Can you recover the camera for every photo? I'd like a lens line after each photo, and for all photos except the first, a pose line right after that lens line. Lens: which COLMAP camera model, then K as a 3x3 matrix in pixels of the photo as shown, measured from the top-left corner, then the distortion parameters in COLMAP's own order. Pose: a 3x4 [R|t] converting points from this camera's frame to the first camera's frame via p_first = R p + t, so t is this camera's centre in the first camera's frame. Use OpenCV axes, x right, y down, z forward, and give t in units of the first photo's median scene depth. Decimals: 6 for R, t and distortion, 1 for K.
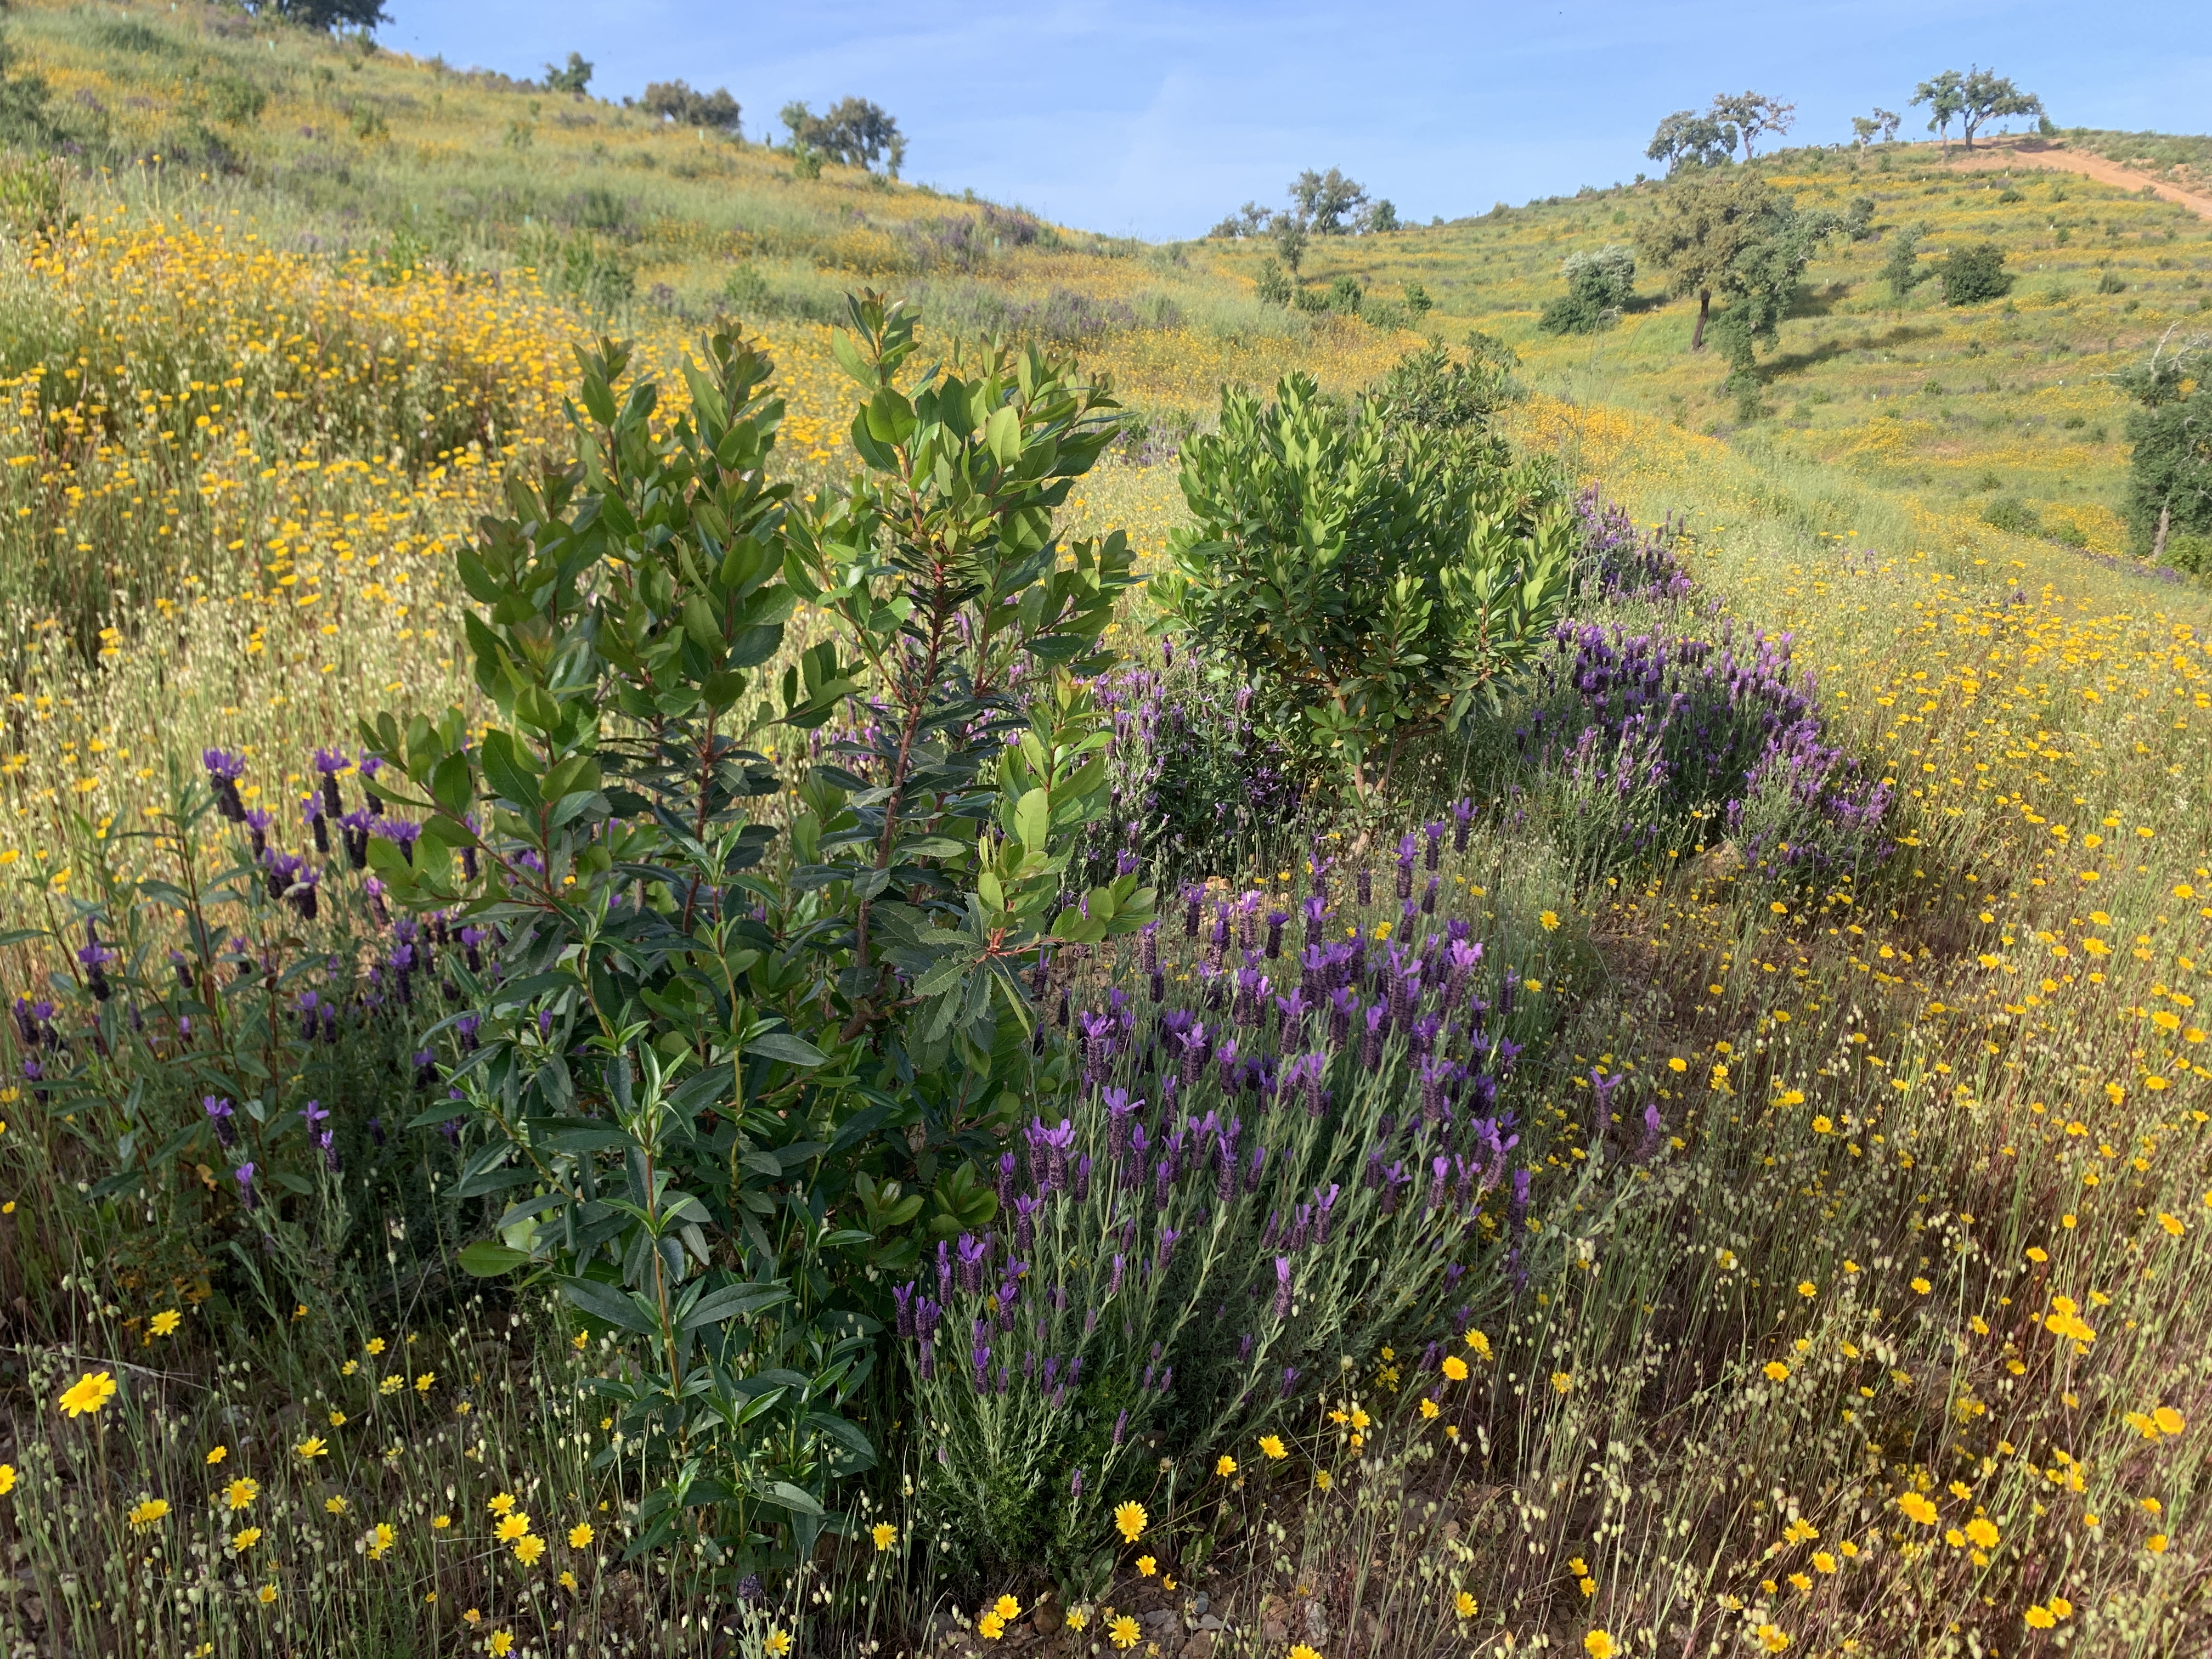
lens RADIAL K [[1699.5, 0, 1090.0], [0, 1699.5, 781.7], [0, 0, 1]] dist [0.050075, -0.053591]
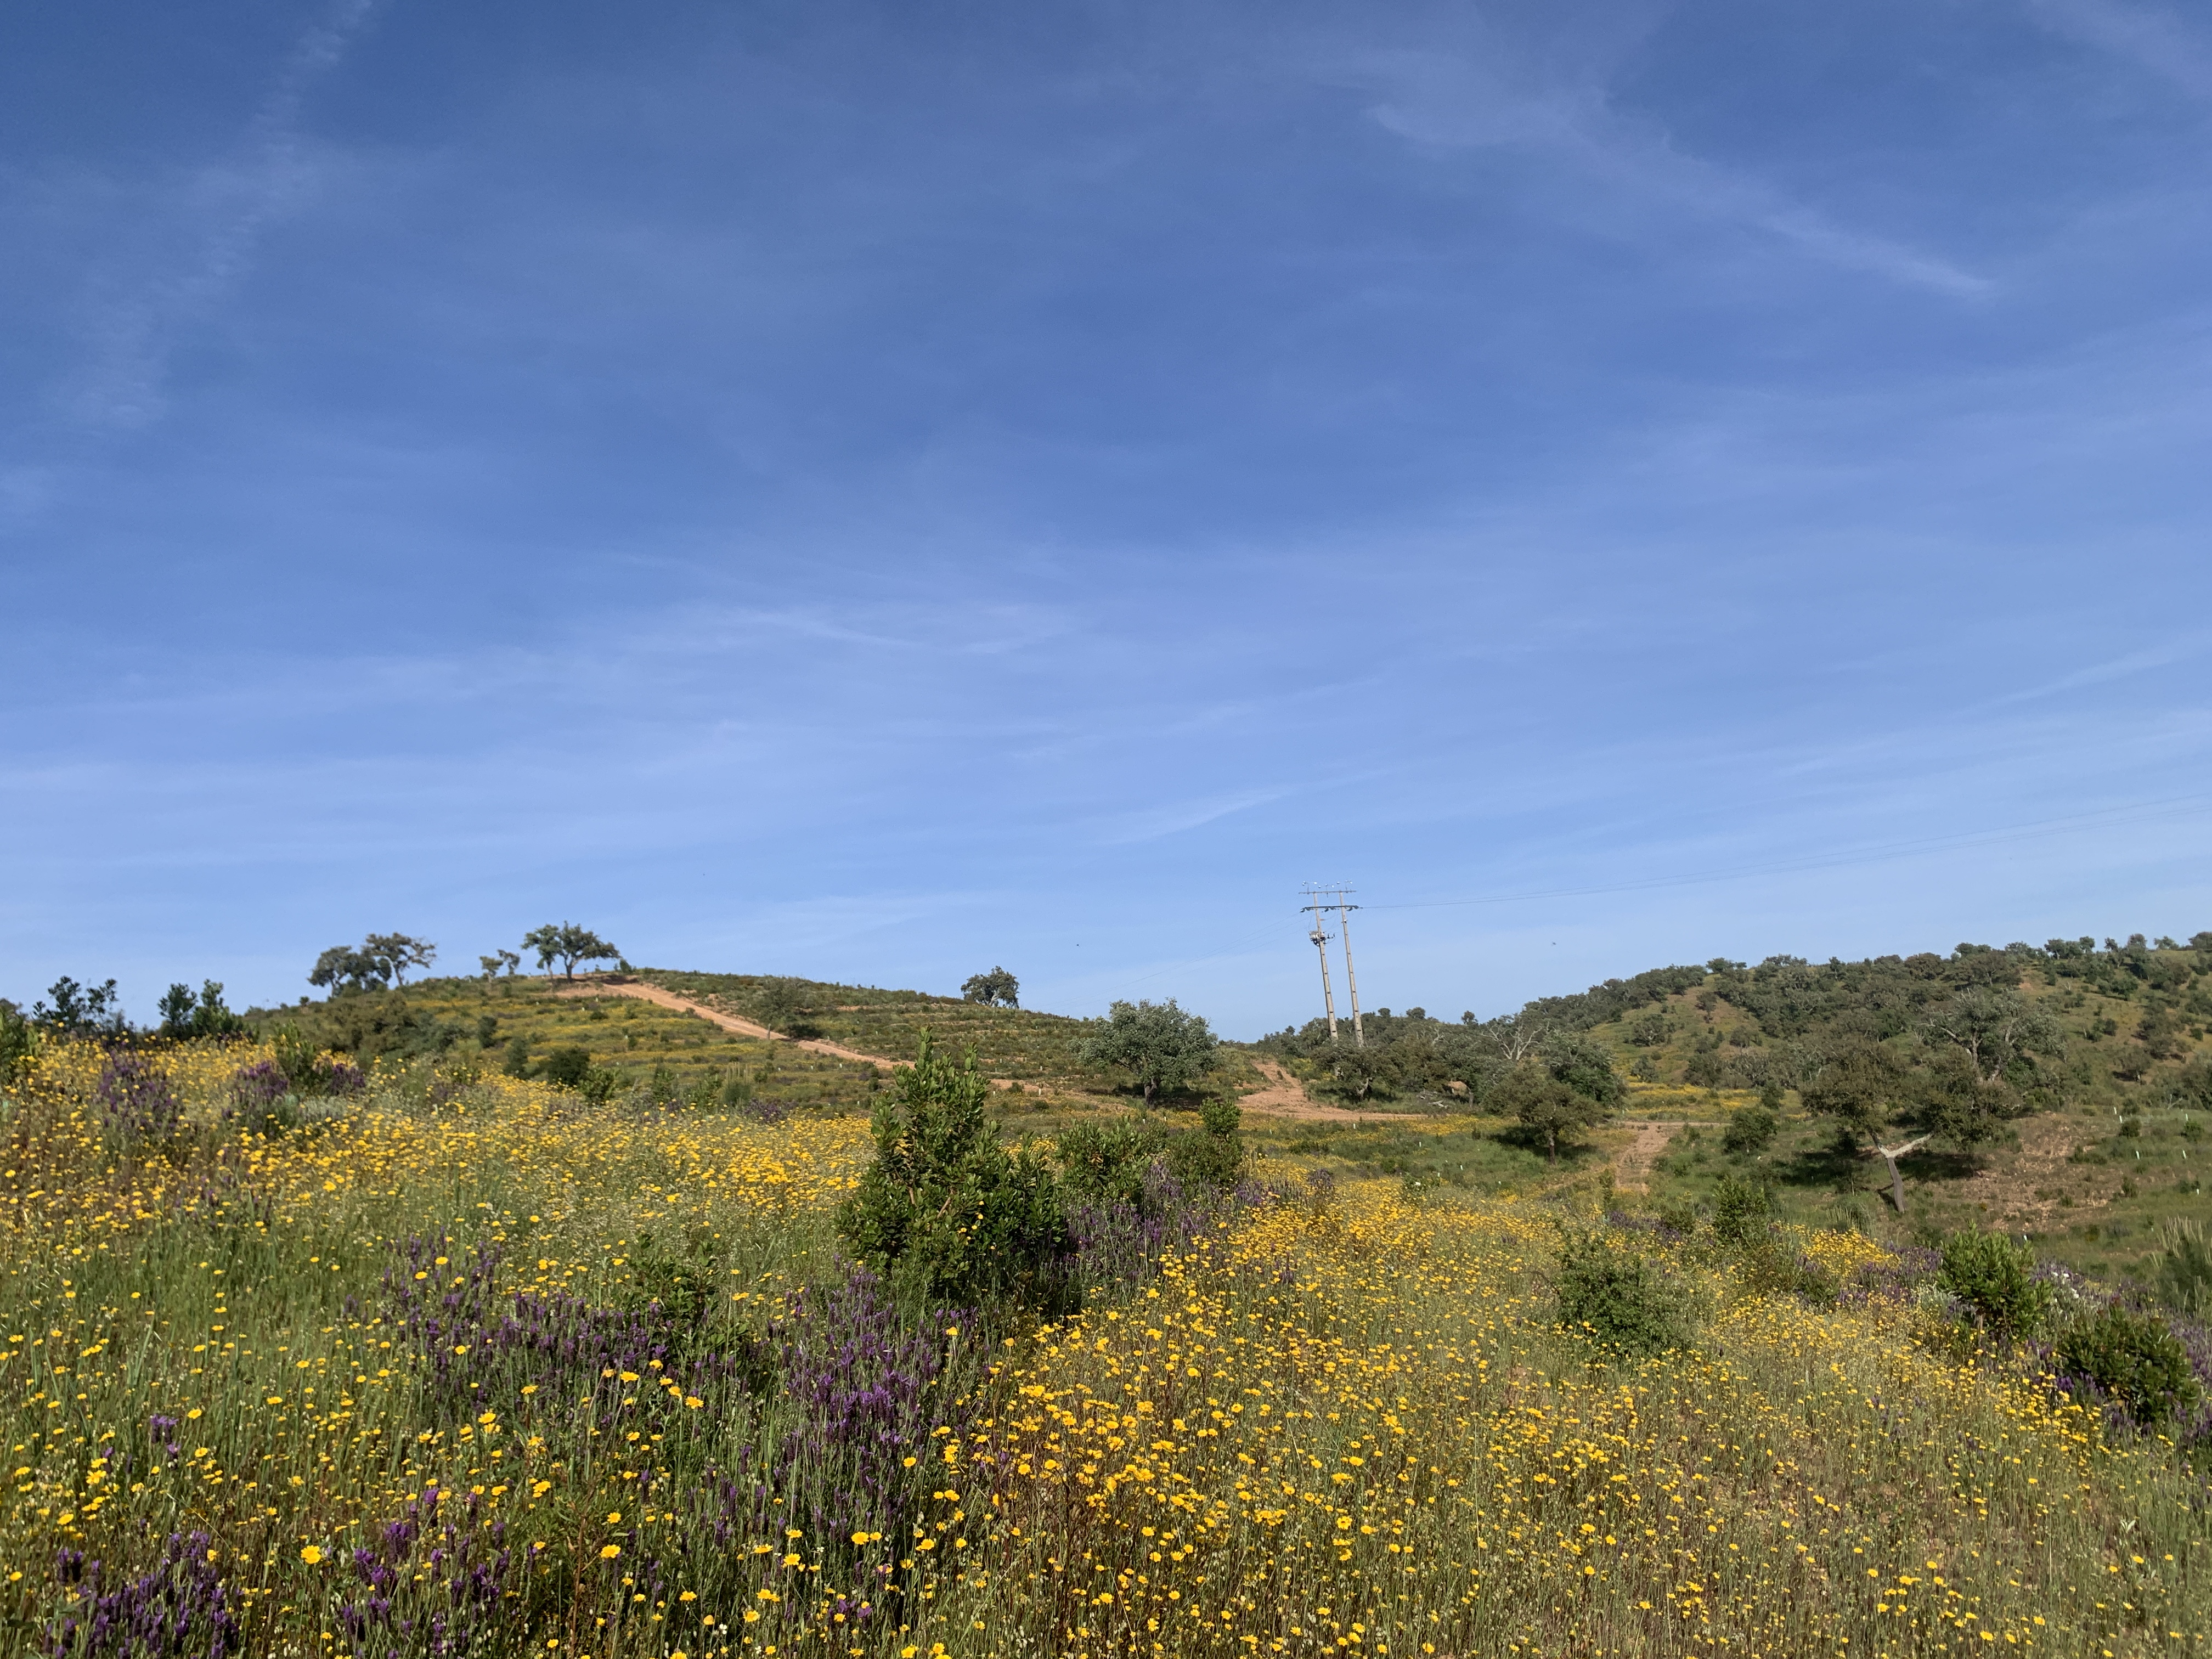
lens RADIAL K [[1699.5, 0, 1102.3], [0, 1699.5, 759.5], [0, 0, 1]] dist [0.050075, -0.053591]
pose [[0.748211, 0.100873, 0.655748, -0.055561], [0.214100, 0.898787, -0.382548, 0.065033], [-0.627966, 0.426623, 0.650885, -0.174606]]
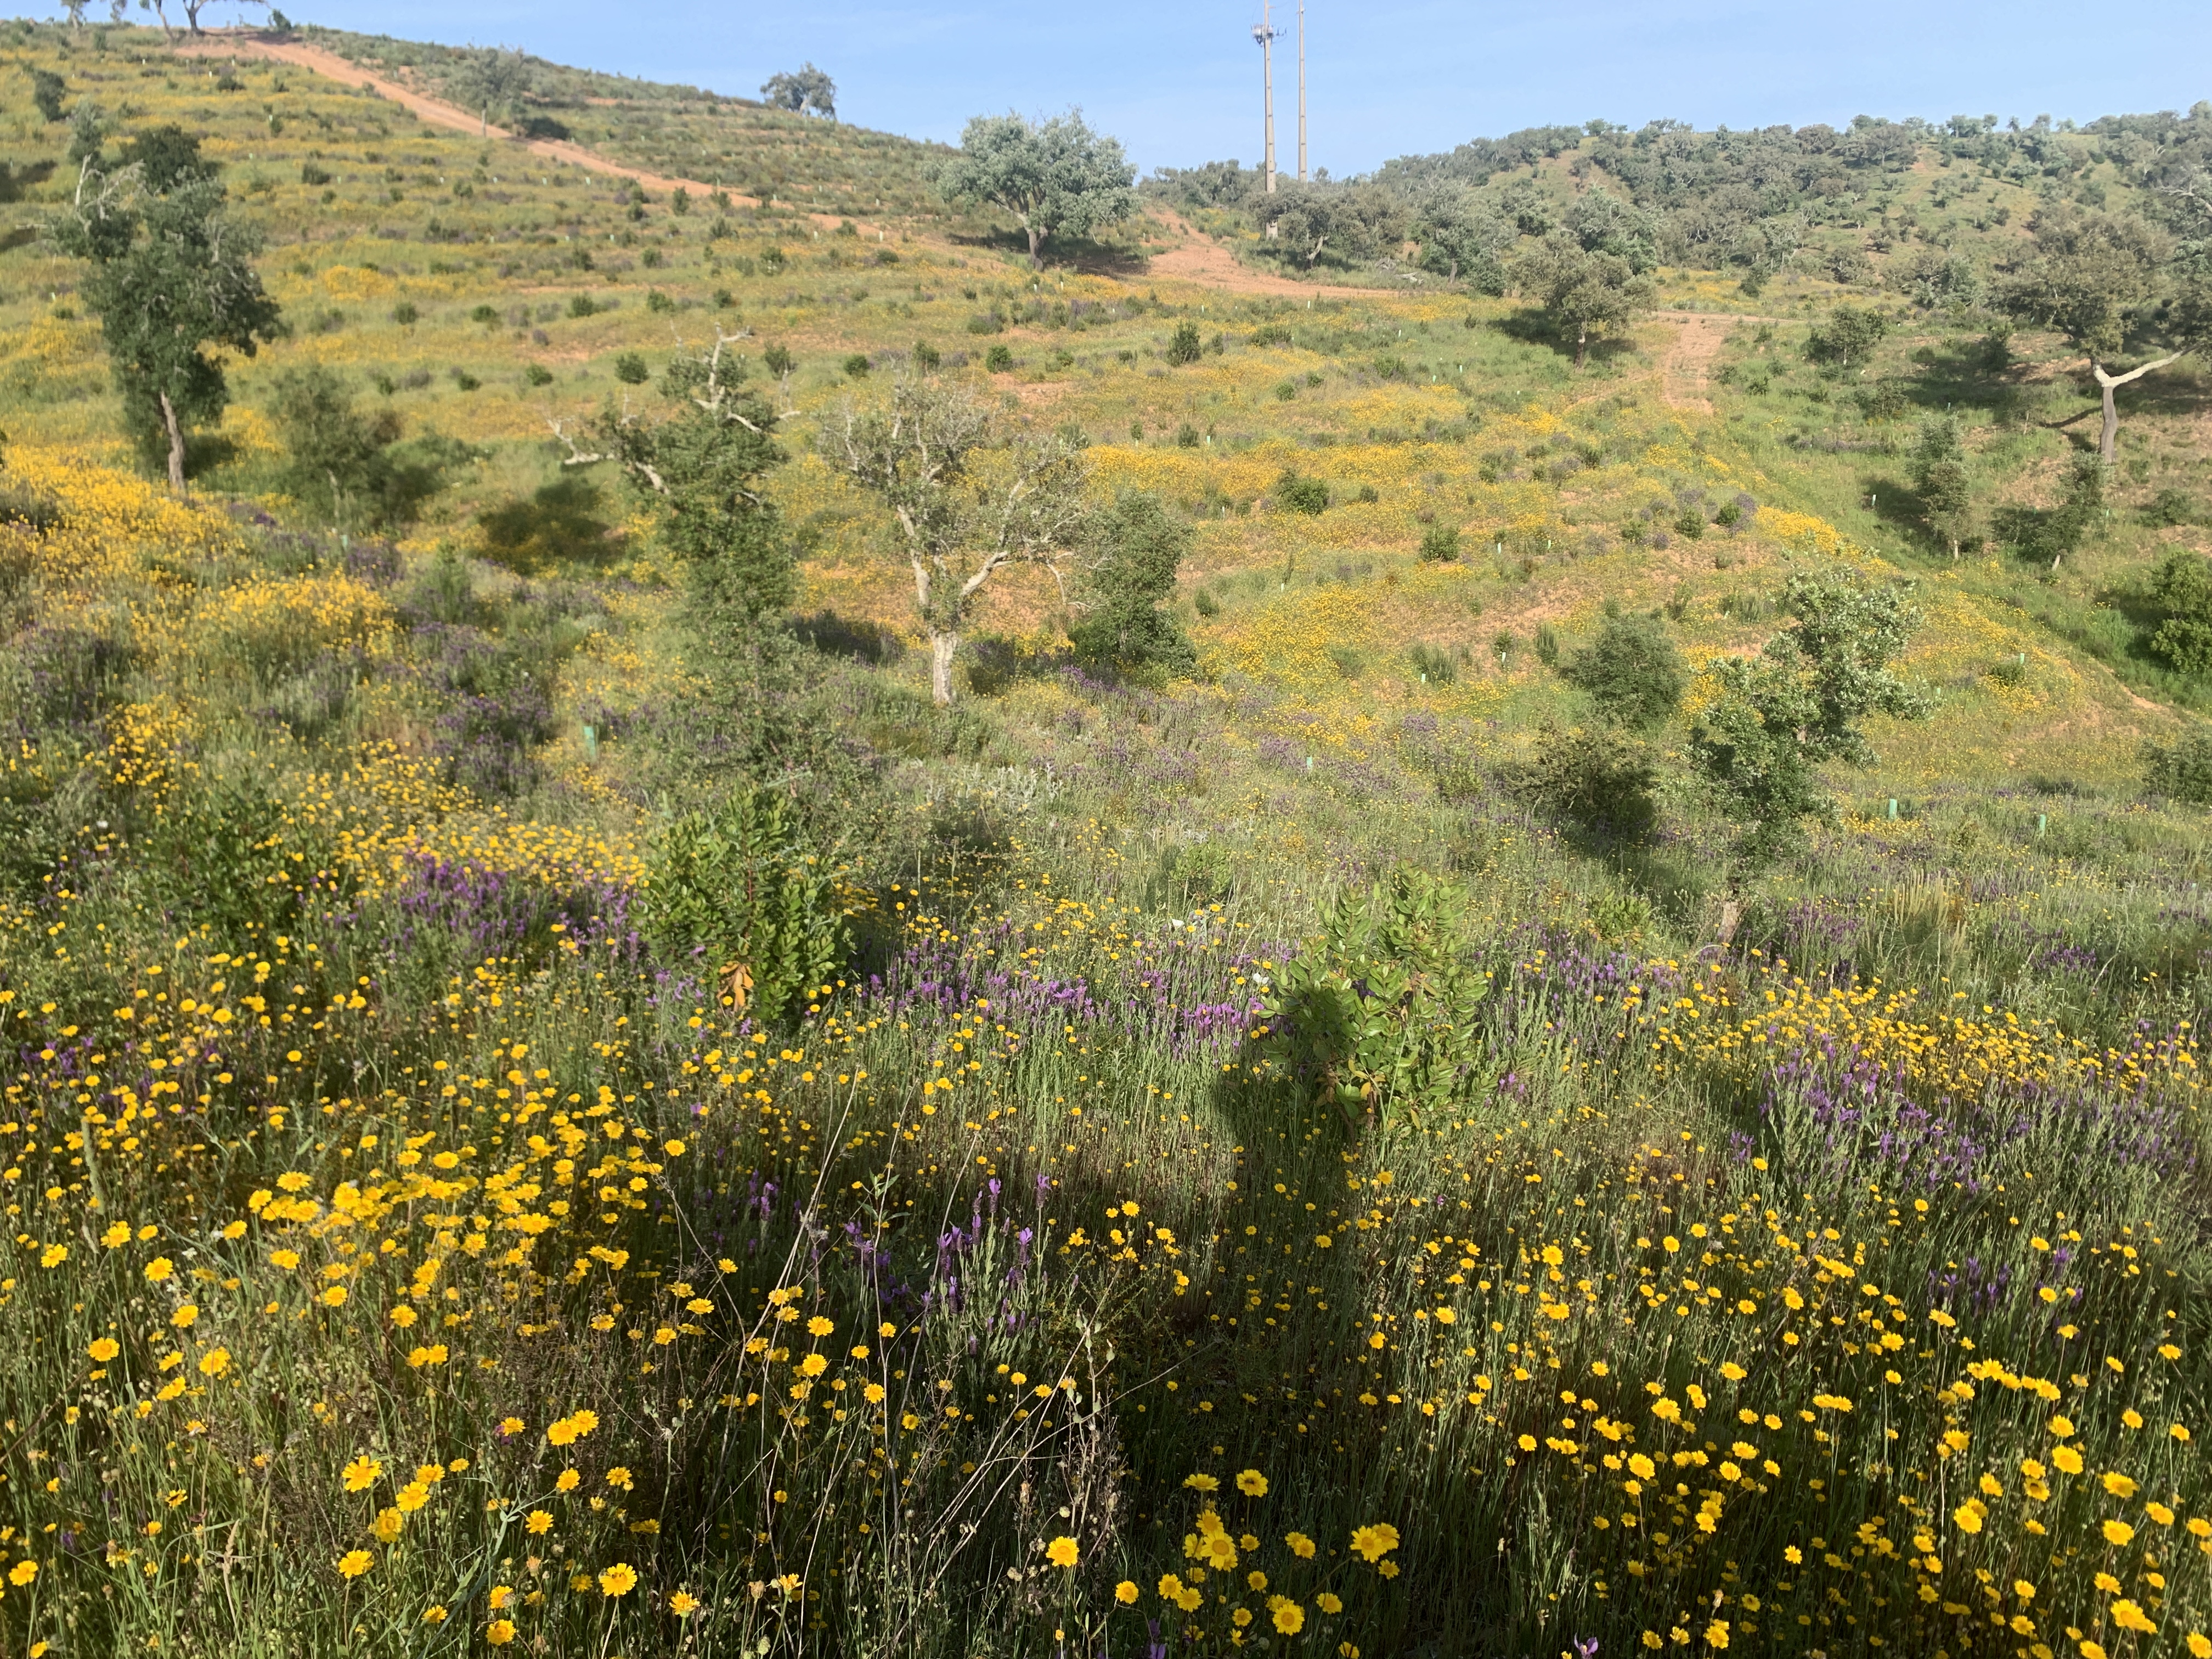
lens RADIAL K [[1699.5, 0, 1081.0], [0, 1699.5, 756.4], [0, 0, 1]] dist [0.050075, -0.053591]
pose [[0.681077, -0.203230, 0.703443, 0.110246], [0.186075, 0.977210, 0.102165, 0.003198], [-0.708174, 0.061311, 0.703371, 0.042628]]
